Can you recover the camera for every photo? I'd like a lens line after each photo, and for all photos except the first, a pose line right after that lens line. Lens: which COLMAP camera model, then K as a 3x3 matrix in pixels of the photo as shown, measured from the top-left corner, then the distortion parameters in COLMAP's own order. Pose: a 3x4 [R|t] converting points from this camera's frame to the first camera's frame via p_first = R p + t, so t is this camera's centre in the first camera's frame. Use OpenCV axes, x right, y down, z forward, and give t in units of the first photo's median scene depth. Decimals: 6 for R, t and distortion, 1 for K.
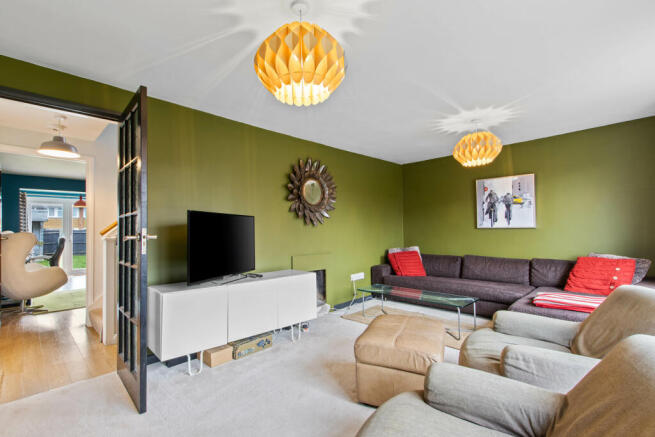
lens RADIAL K [[298.8, 0, 327.5], [0, 298.8, 226.6], [0, 0, 1]] dist [0.000133, 0.000024]
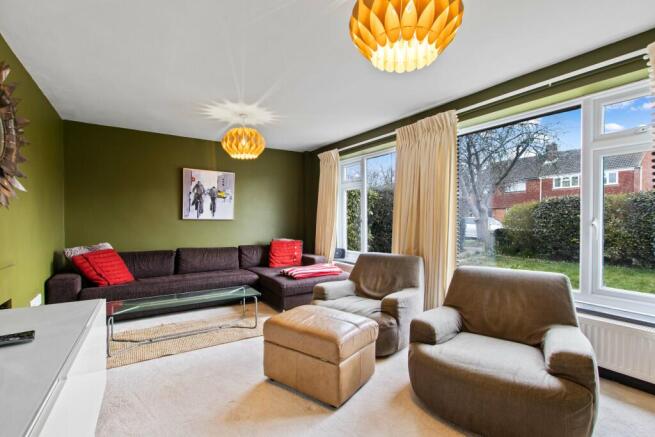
lens RADIAL K [[298.8, 0, 327.5], [0, 298.8, 226.6], [0, 0, 1]] dist [0.000133, 0.000024]
pose [[0.196240, -0.007758, 0.980525, -0.359067], [-0.018867, 0.999754, 0.011686, 0.009684], [-0.980374, -0.020793, 0.196046, 0.390683]]
